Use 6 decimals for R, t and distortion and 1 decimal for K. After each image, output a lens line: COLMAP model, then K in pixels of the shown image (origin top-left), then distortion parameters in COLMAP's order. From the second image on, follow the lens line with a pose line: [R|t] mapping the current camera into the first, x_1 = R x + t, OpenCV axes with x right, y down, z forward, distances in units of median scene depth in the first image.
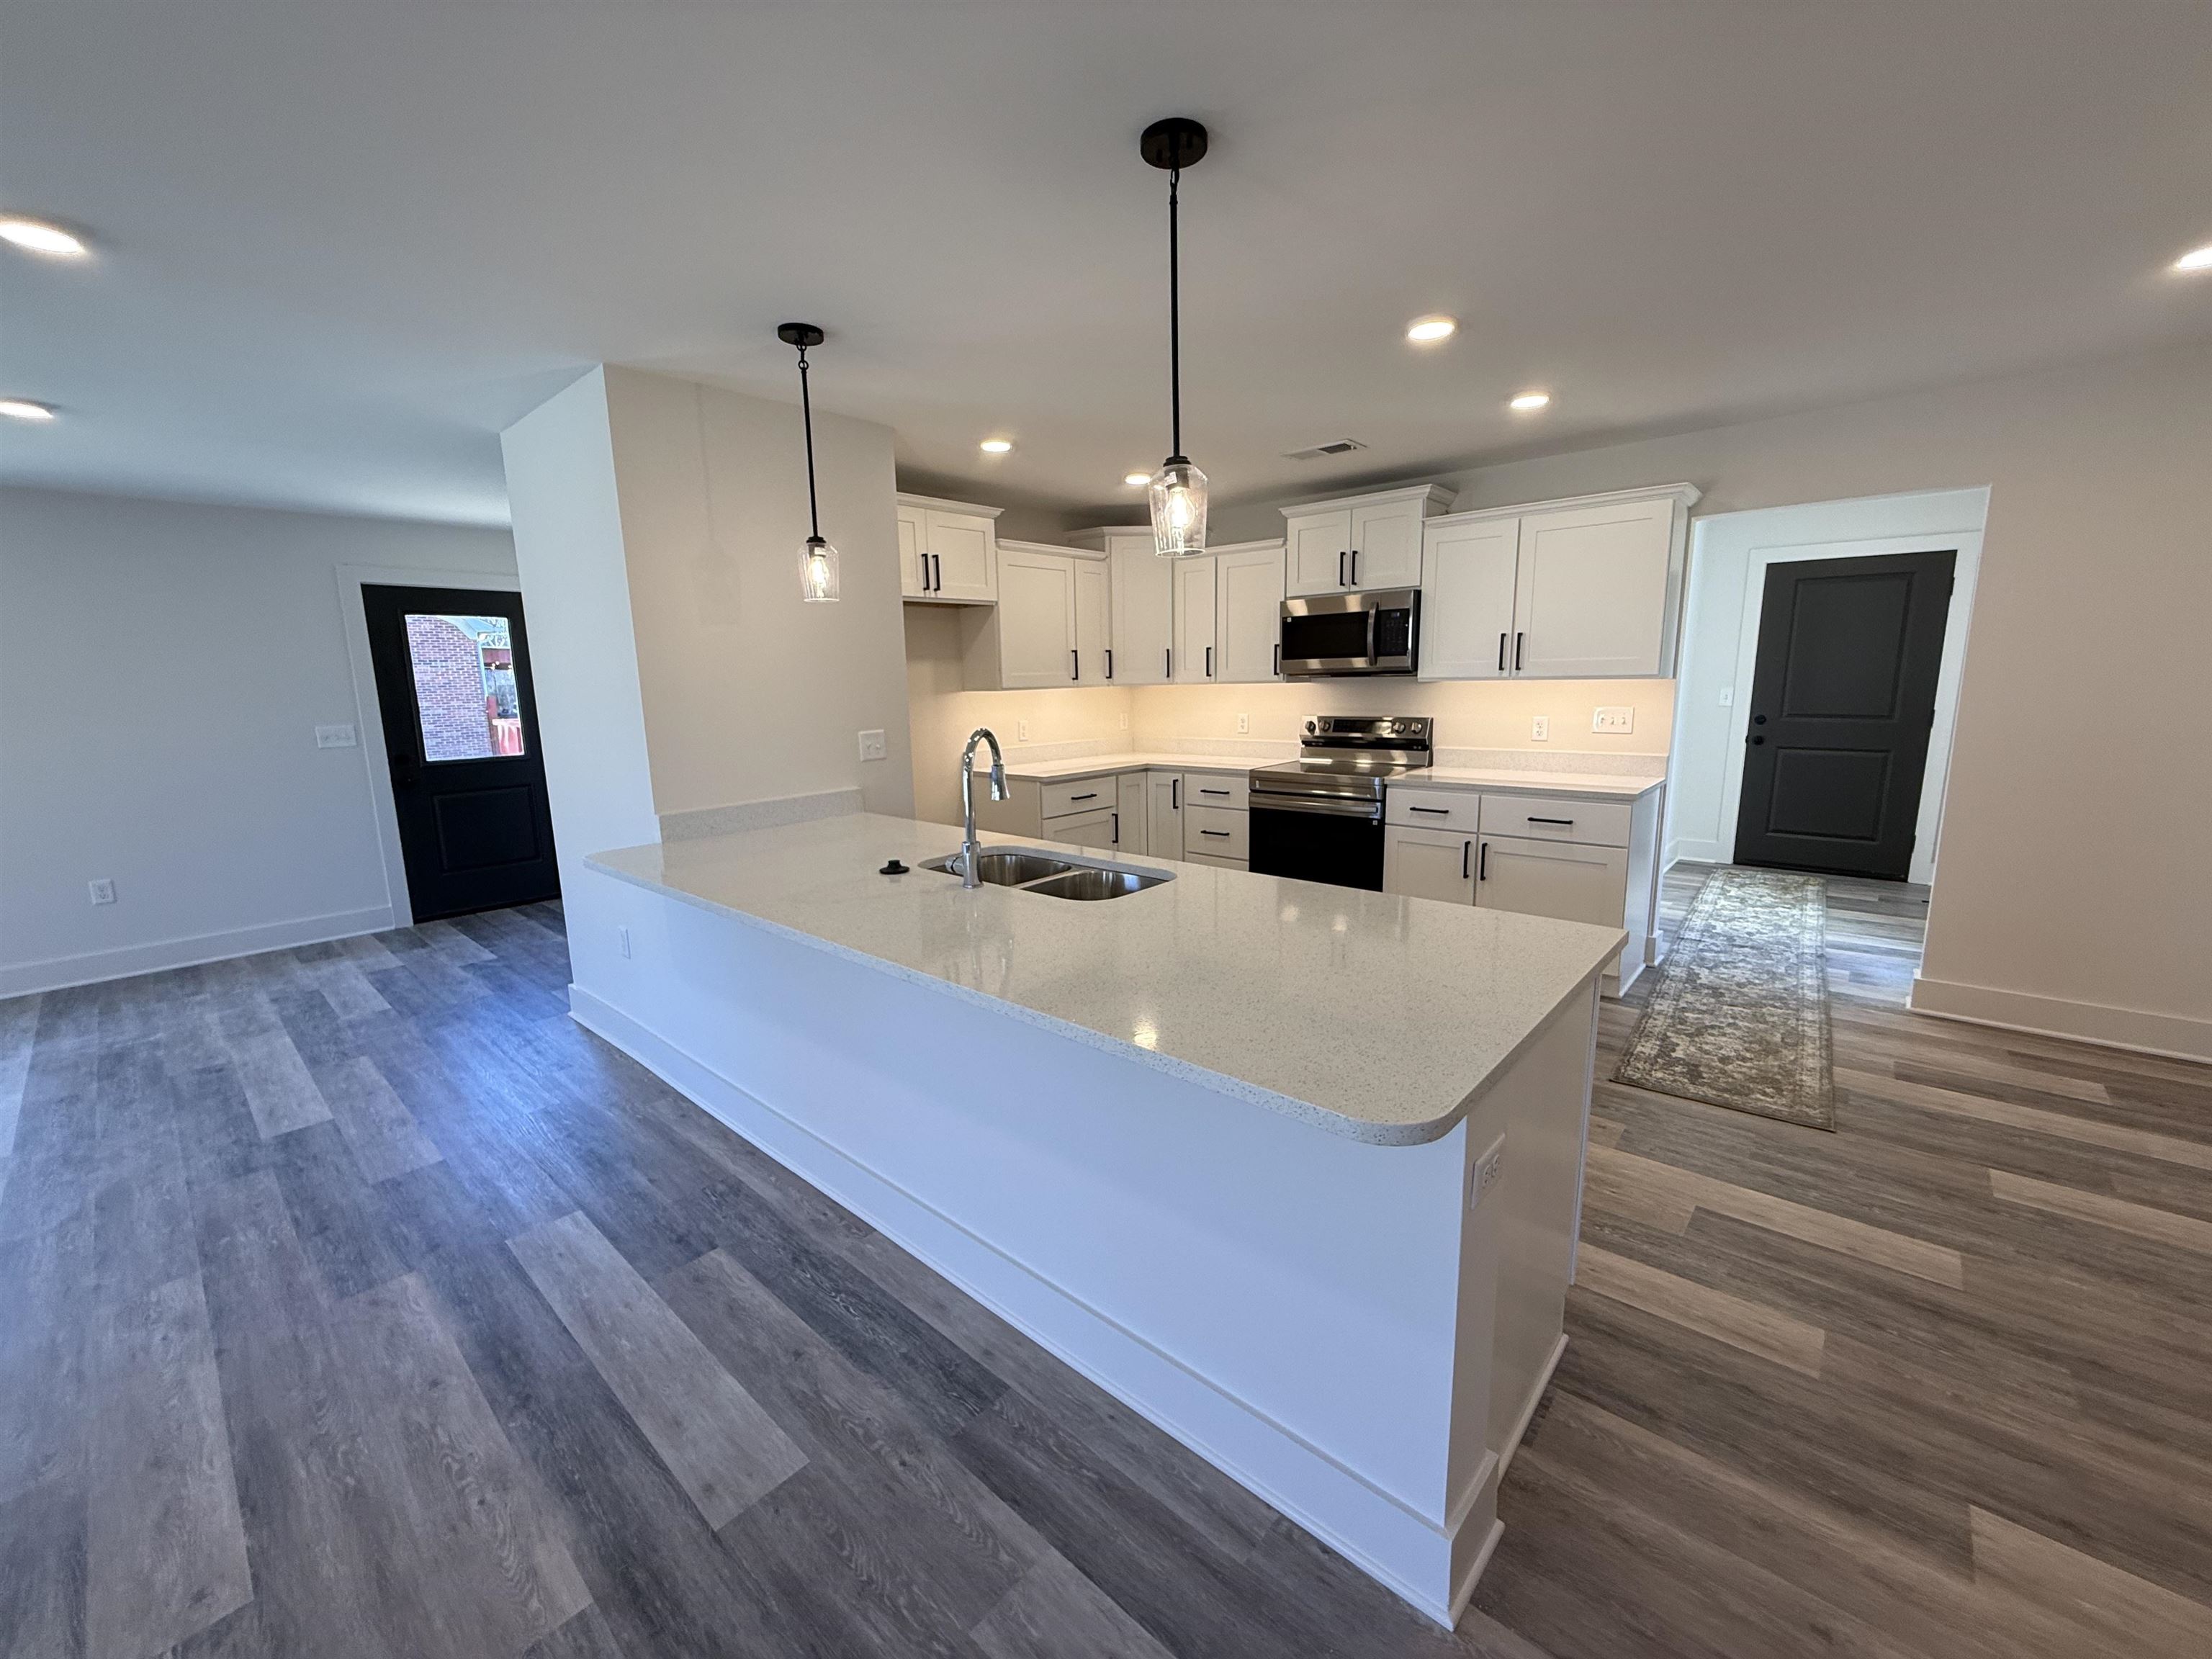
lens RADIAL K [[881.2, 0, 1098.9], [0, 881.2, 832.9], [0, 0, 1]] dist [-0.001294, 0.000130]
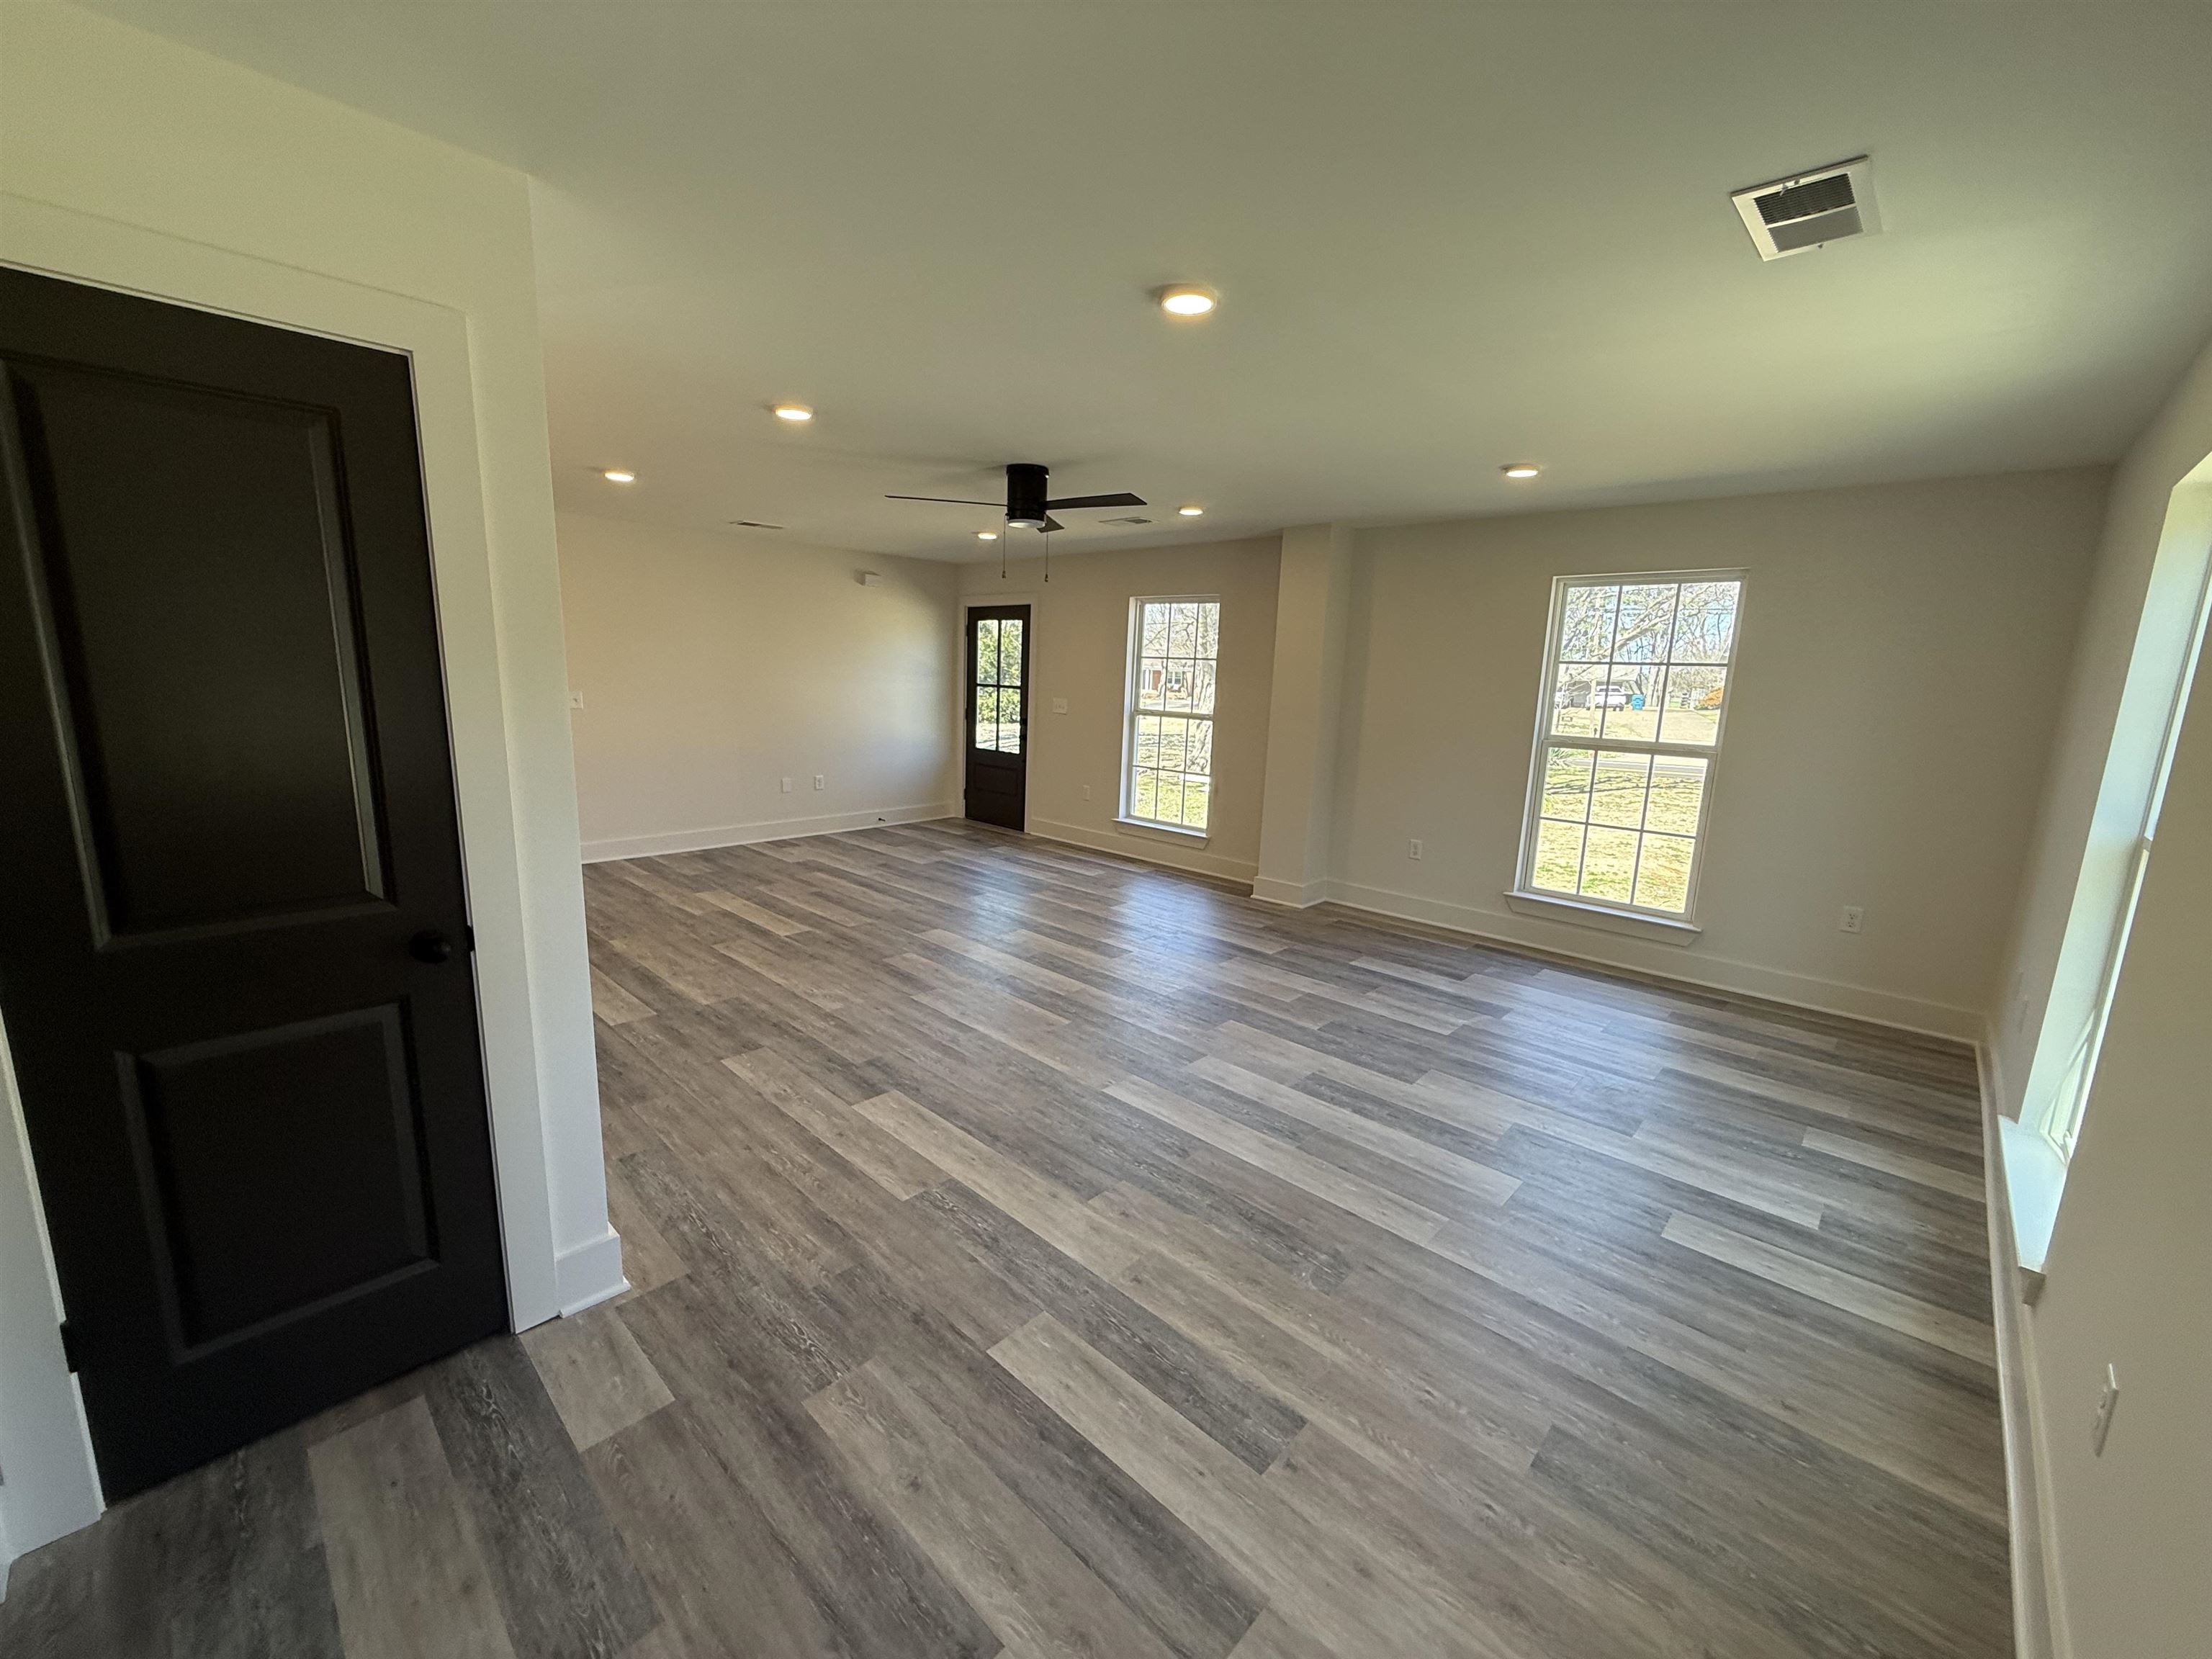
lens RADIAL K [[881.2, 0, 1098.9], [0, 881.2, 832.9], [0, 0, 1]] dist [-0.001294, 0.000130]
pose [[-0.999388, -0.017938, 0.030030, -0.988421], [-0.005938, 0.933048, 0.359704, -0.281045], [-0.034472, 0.359306, -0.932583, 1.527314]]
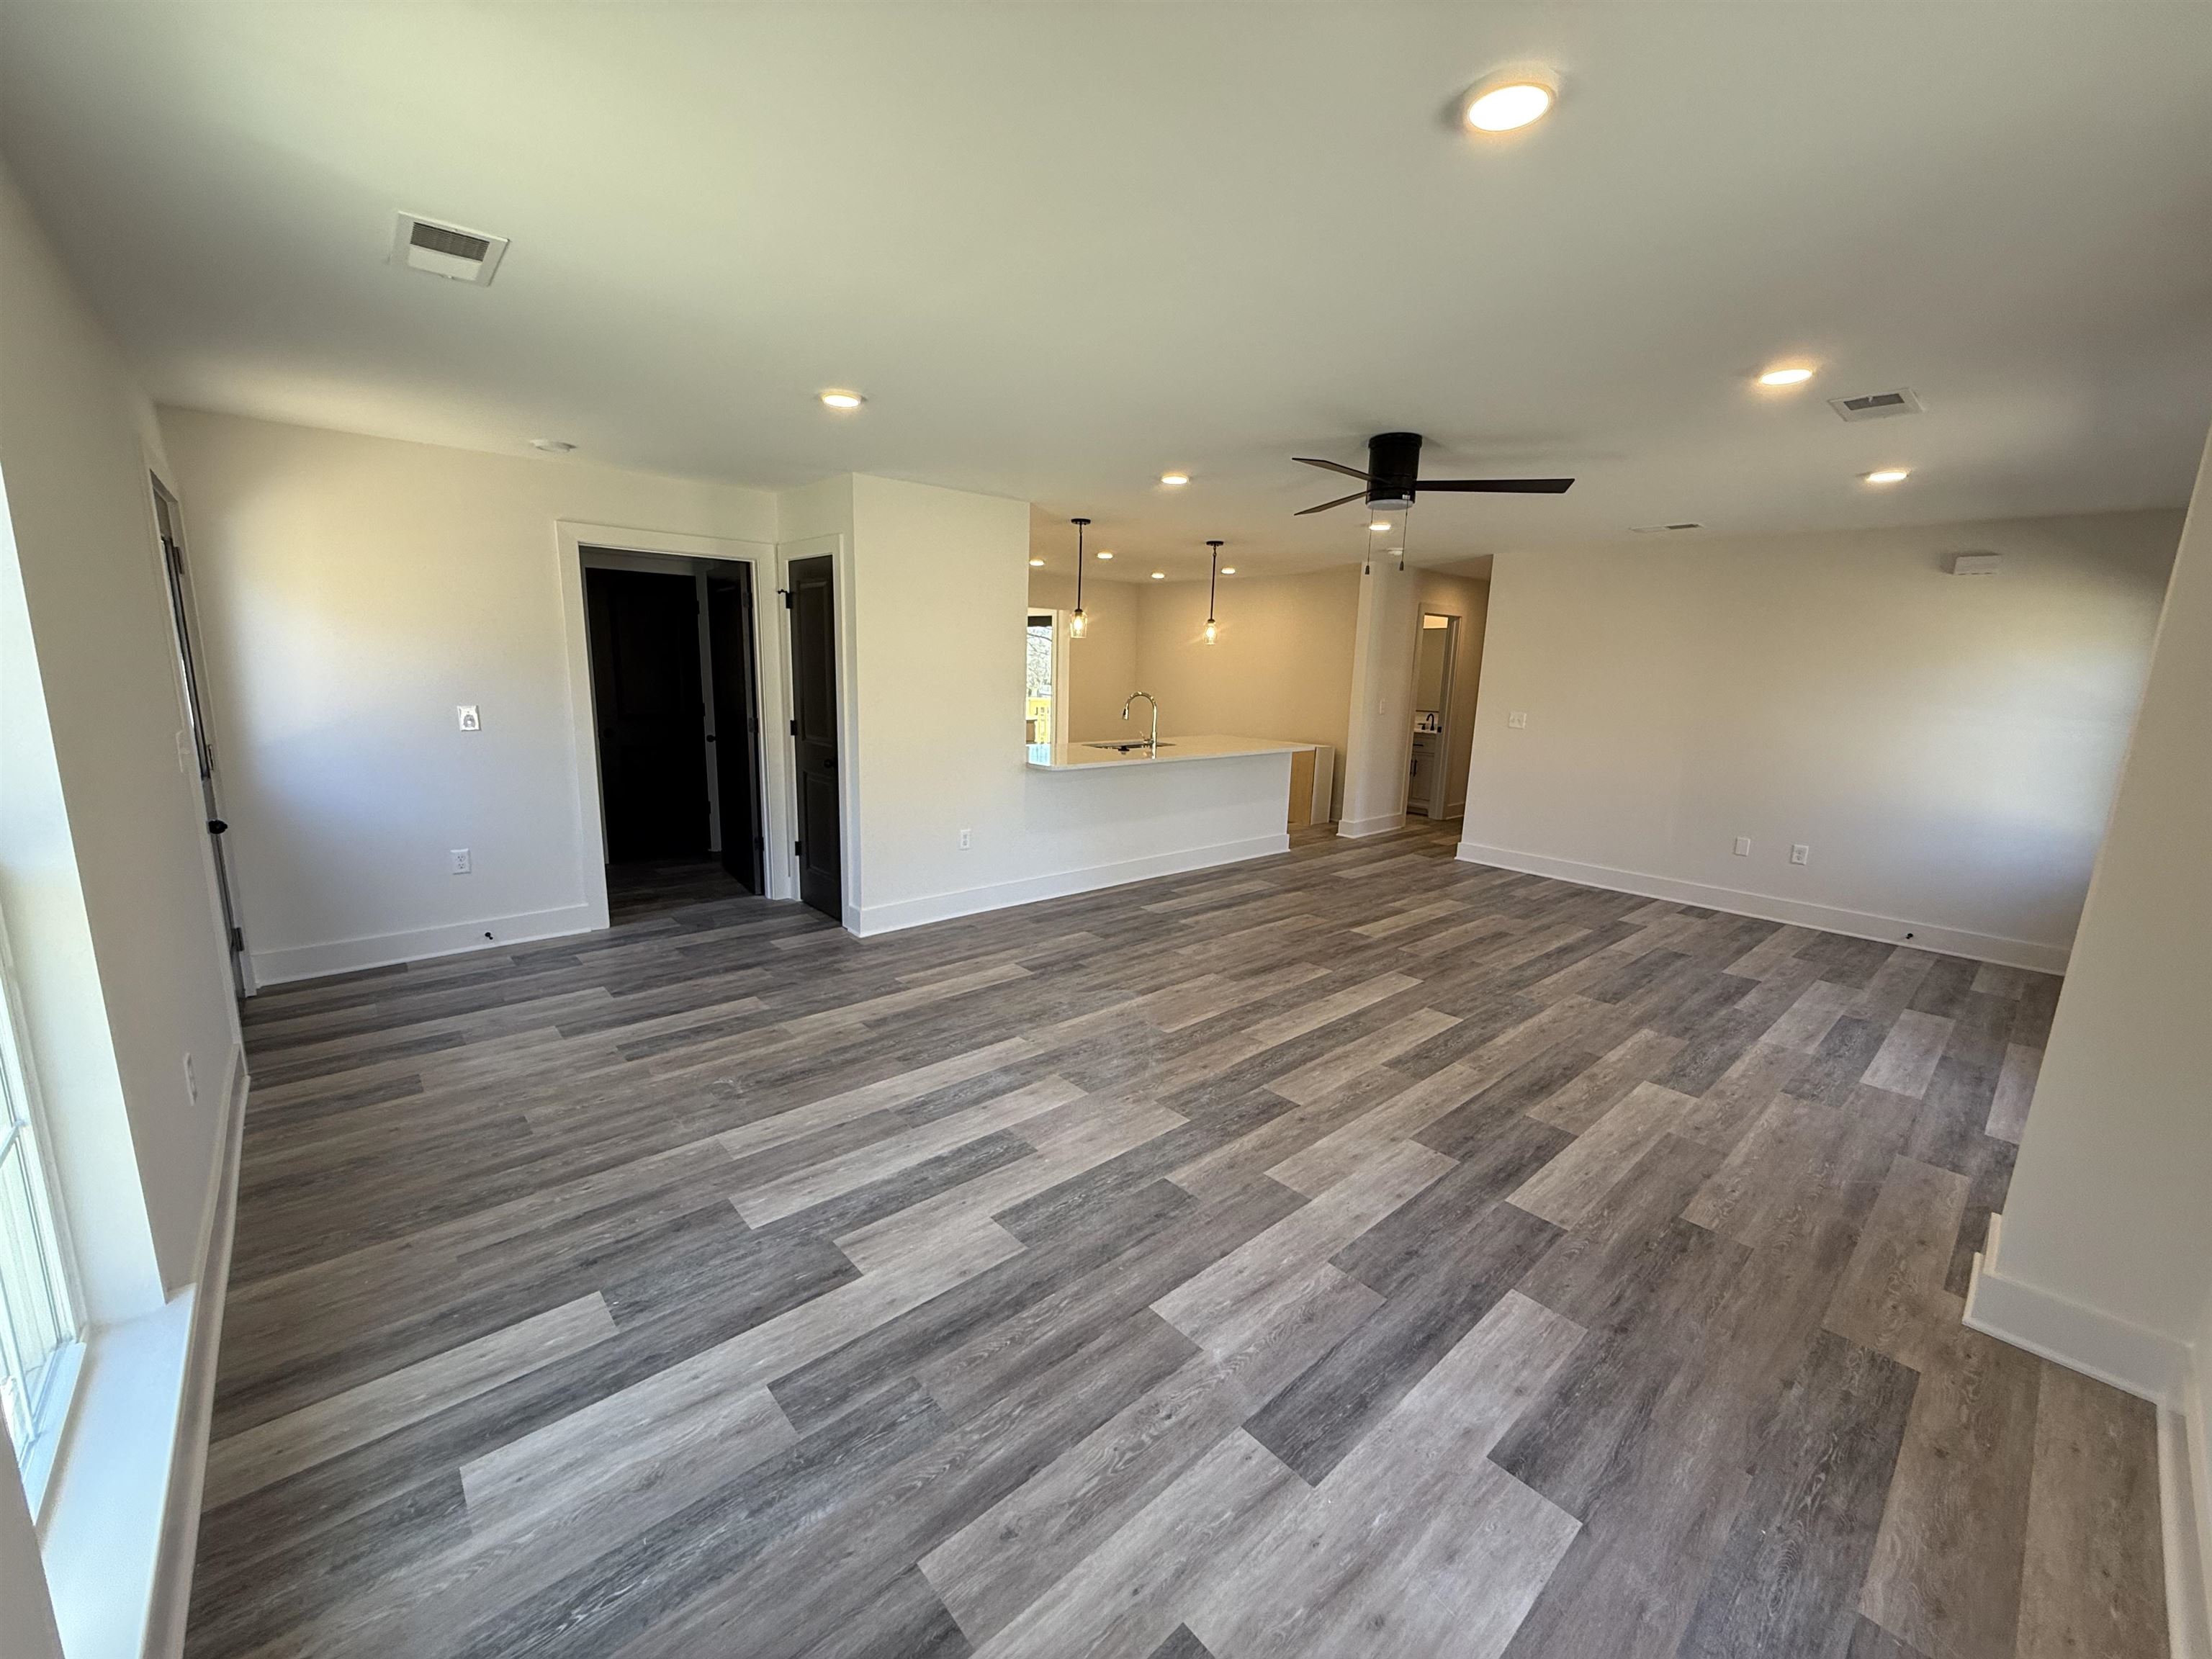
lens RADIAL K [[881.2, 0, 1098.9], [0, 881.2, 832.9], [0, 0, 1]] dist [-0.001294, 0.000130]
pose [[0.114859, -0.170410, 0.978656, -1.909933], [0.146822, 0.977268, 0.152937, -0.083701], [-0.982472, 0.126122, 0.137268, 0.523874]]
